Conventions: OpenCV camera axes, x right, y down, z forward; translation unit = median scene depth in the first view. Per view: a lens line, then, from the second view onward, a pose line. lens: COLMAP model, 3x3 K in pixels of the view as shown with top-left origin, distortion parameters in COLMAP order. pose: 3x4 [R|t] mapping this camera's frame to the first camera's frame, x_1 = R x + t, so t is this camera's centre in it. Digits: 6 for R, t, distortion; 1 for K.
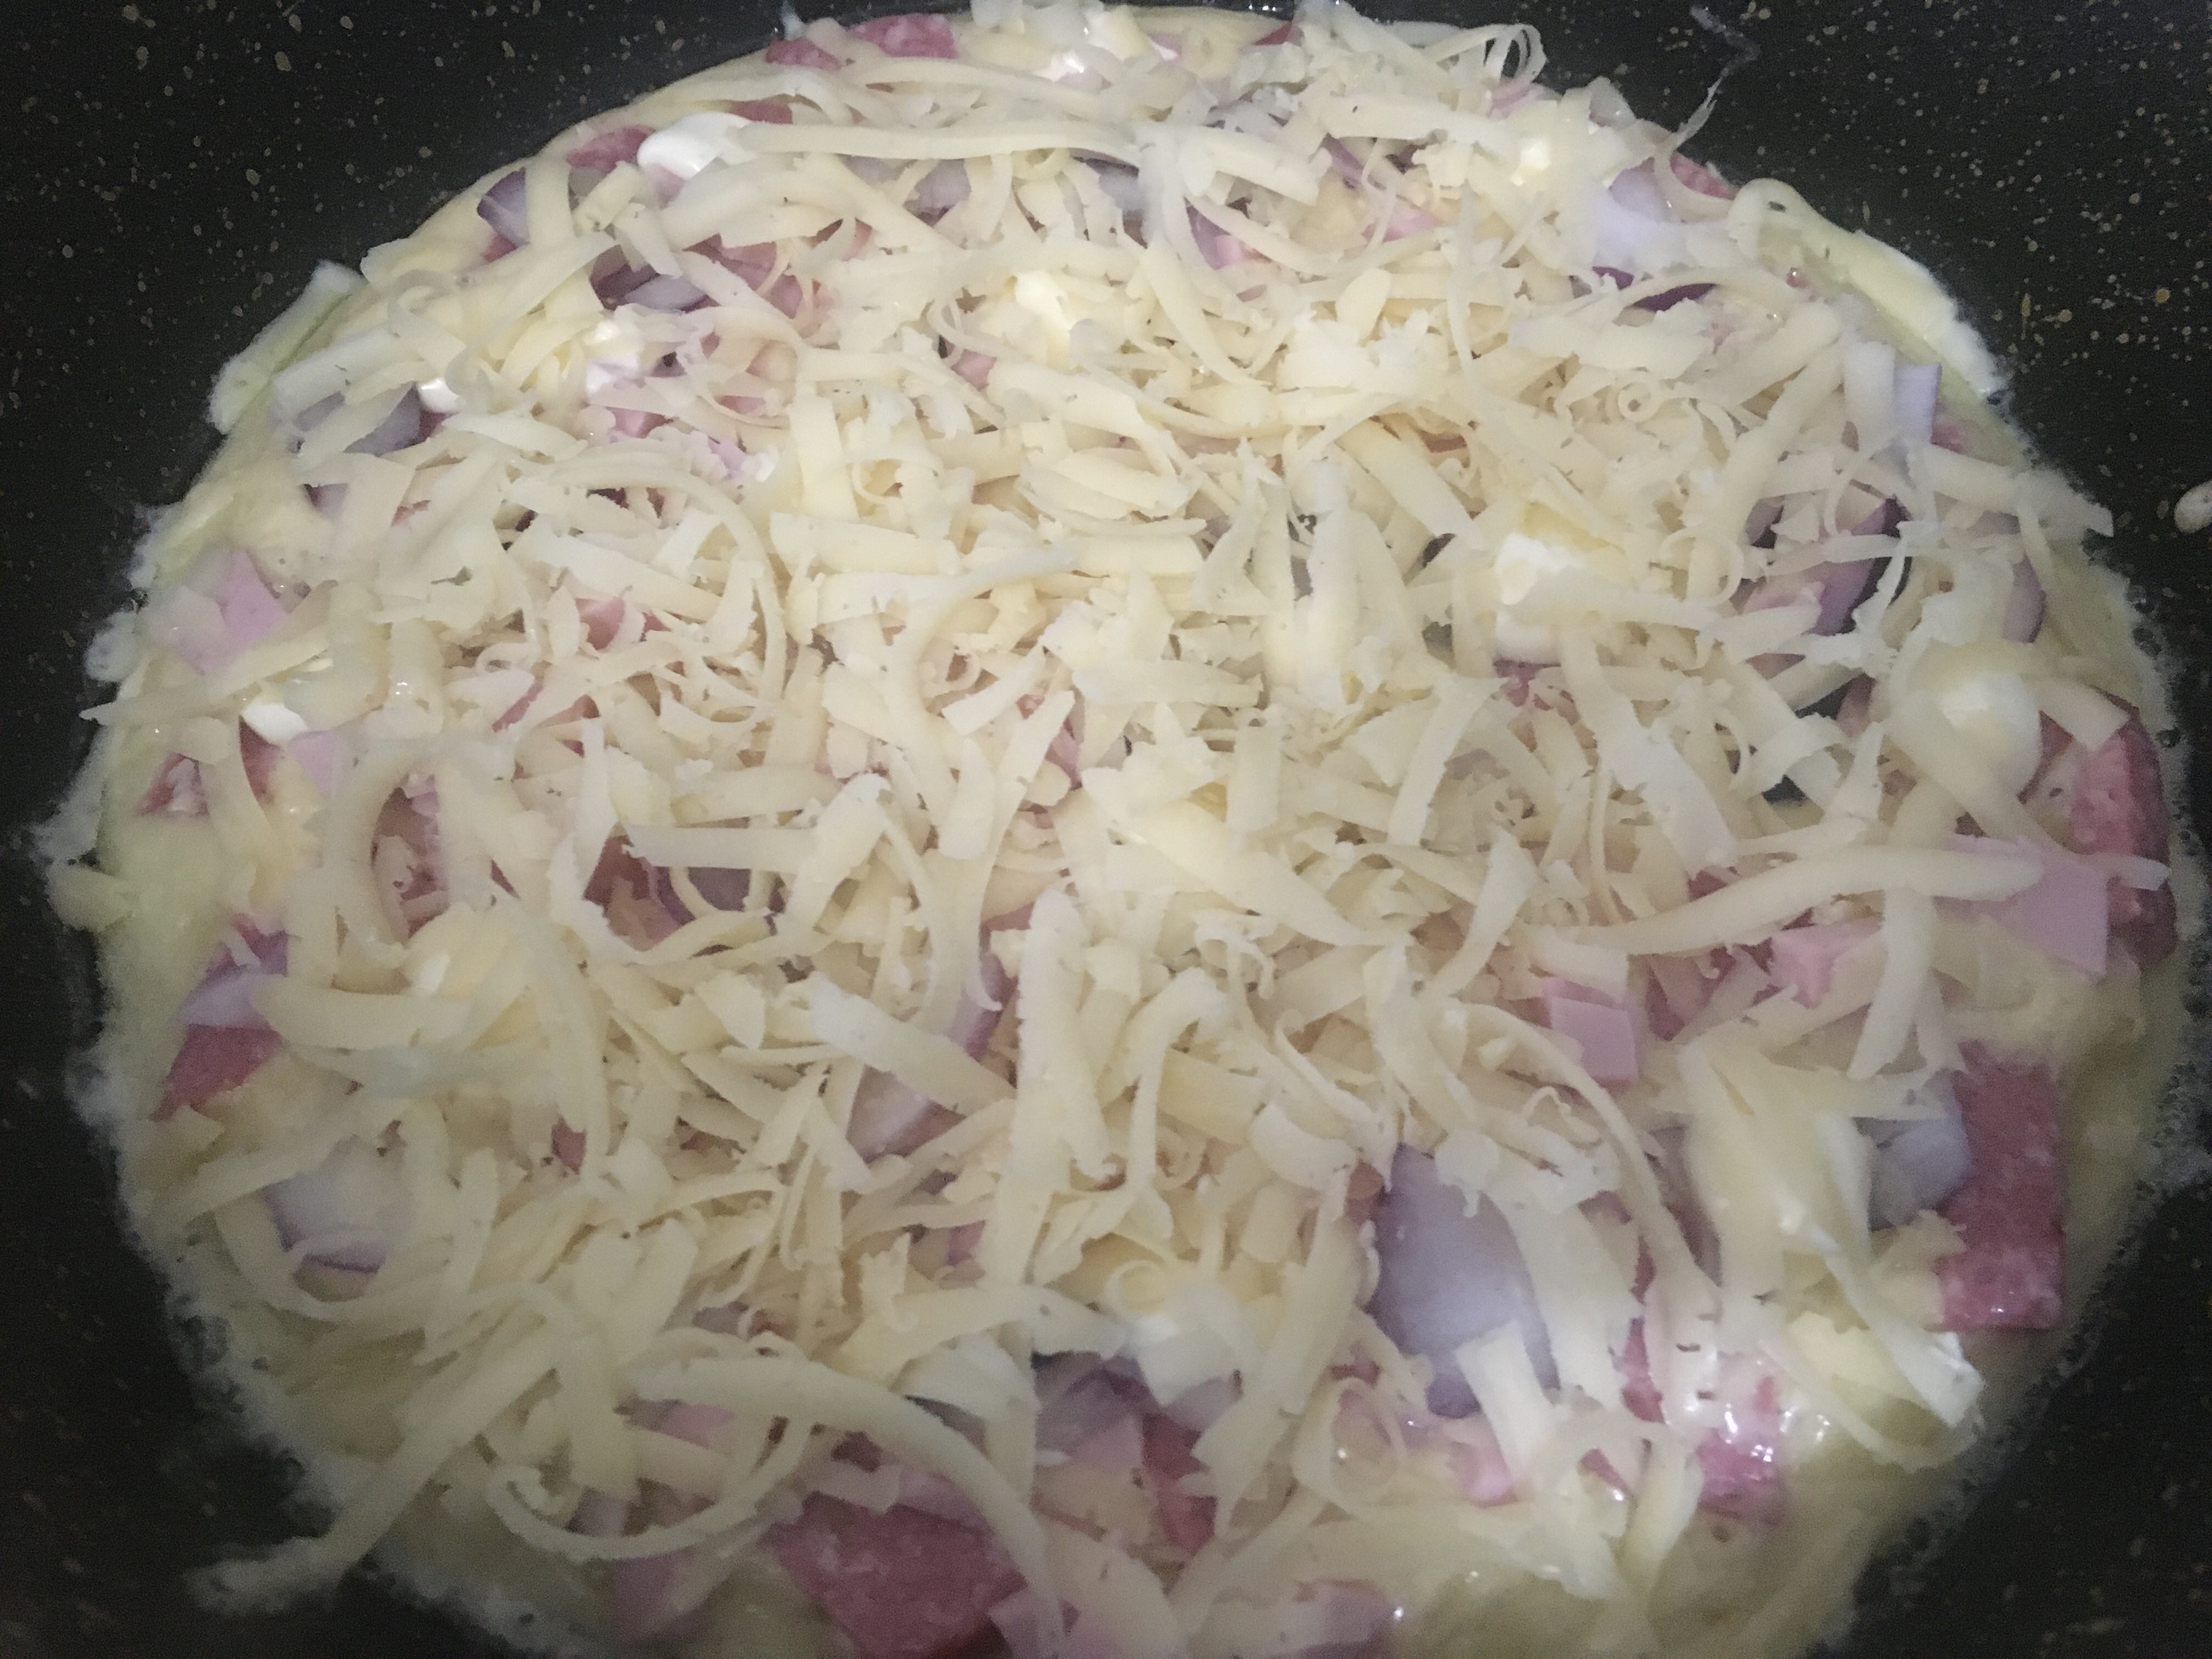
lens RADIAL K [[1922.2, 0, 1106.0], [0, 1922.2, 829.5], [0, 0, 1]] dist [0.073505, -0.114410]
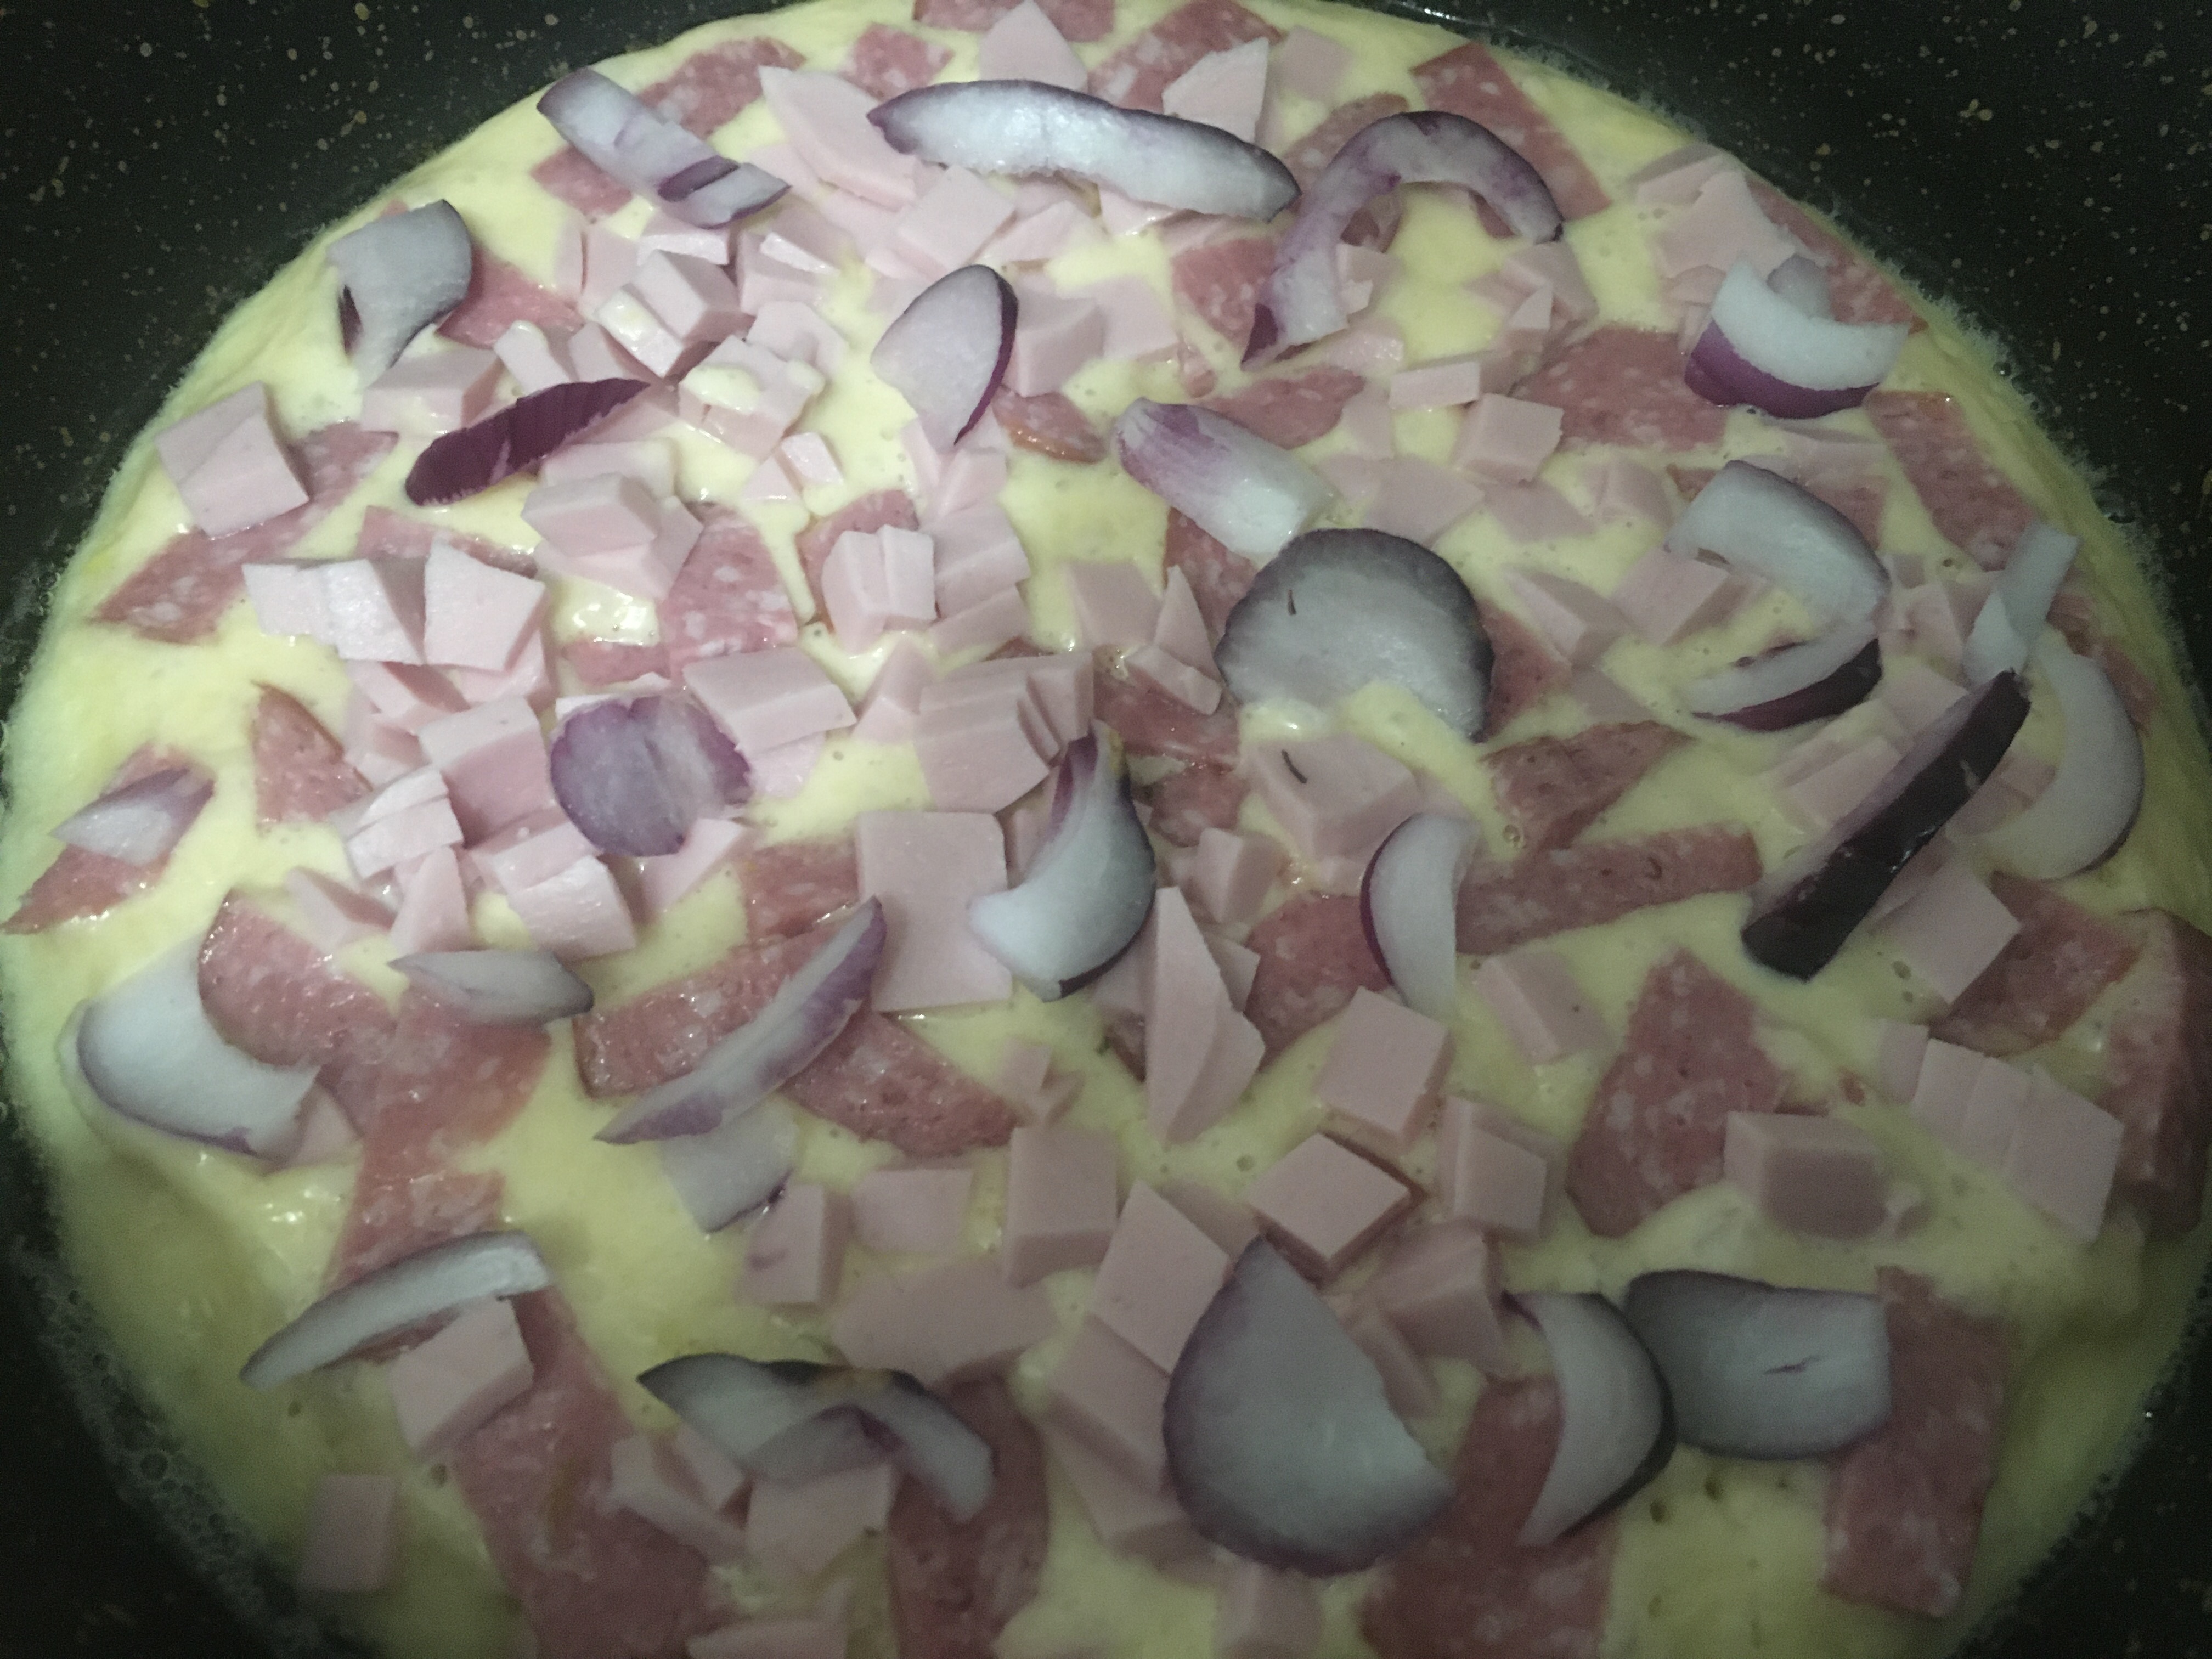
lens RADIAL K [[1922.2, 0, 1106.0], [0, 1922.2, 829.5], [0, 0, 1]] dist [0.073505, -0.114410]
pose [[0.974642, 0.203605, -0.092830, 0.094442], [-0.203958, 0.978963, 0.005767, -0.014785], [0.092052, 0.013312, 0.995665, 0.065307]]
